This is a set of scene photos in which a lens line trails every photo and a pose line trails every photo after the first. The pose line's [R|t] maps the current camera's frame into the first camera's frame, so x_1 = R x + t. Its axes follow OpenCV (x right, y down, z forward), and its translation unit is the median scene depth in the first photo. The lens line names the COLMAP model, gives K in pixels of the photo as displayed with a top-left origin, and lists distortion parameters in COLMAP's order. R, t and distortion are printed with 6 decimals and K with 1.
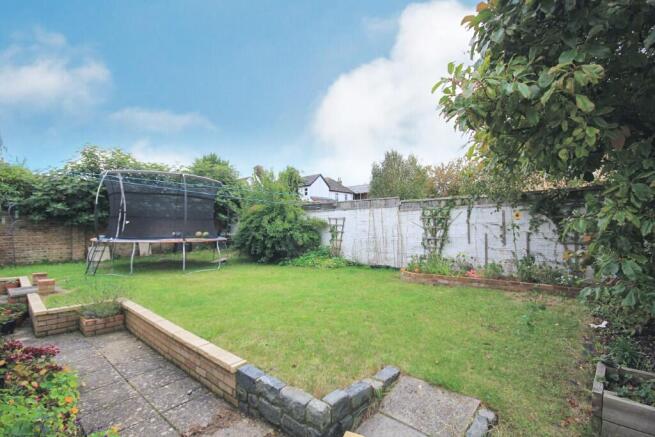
lens RADIAL K [[303.2, 0, 326.7], [0, 303.2, 222.8], [0, 0, 1]] dist [0.000179, -0.001822]
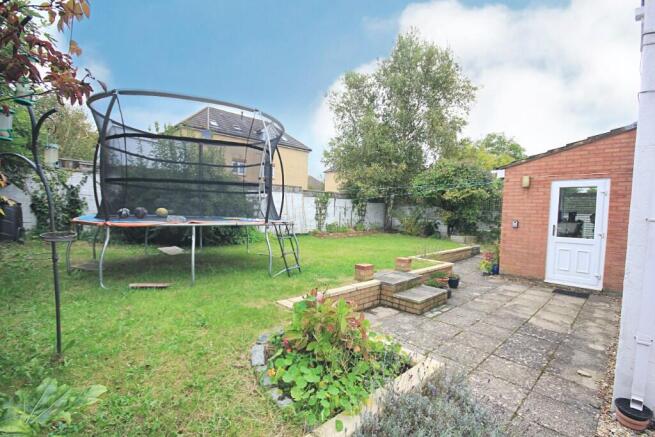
lens RADIAL K [[303.2, 0, 331.0], [0, 303.2, 222.7], [0, 0, 1]] dist [0.000179, -0.001822]
pose [[0.054429, -0.046214, 0.997448, -1.351869], [-0.052417, 0.997419, 0.049073, 0.011927], [-0.997141, -0.054954, 0.051866, 0.826653]]
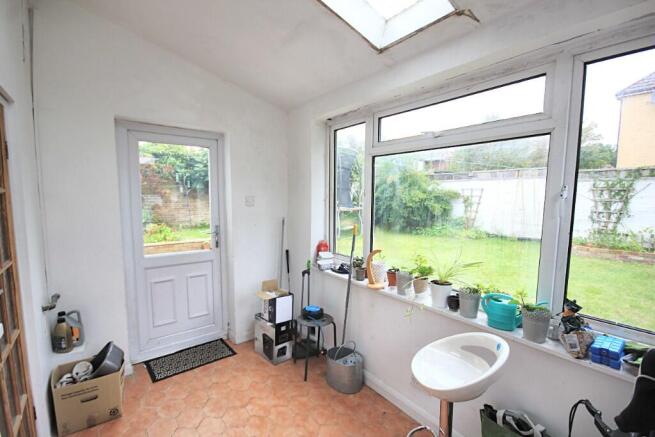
lens RADIAL K [[303.2, 0, 324.3], [0, 303.2, 222.5], [0, 0, 1]] dist [0.000179, -0.001822]
pose [[0.986679, 0.023557, -0.160965, -0.348128], [-0.006403, 0.994317, 0.106263, -0.009123], [0.162554, -0.103817, 0.981223, -0.061041]]
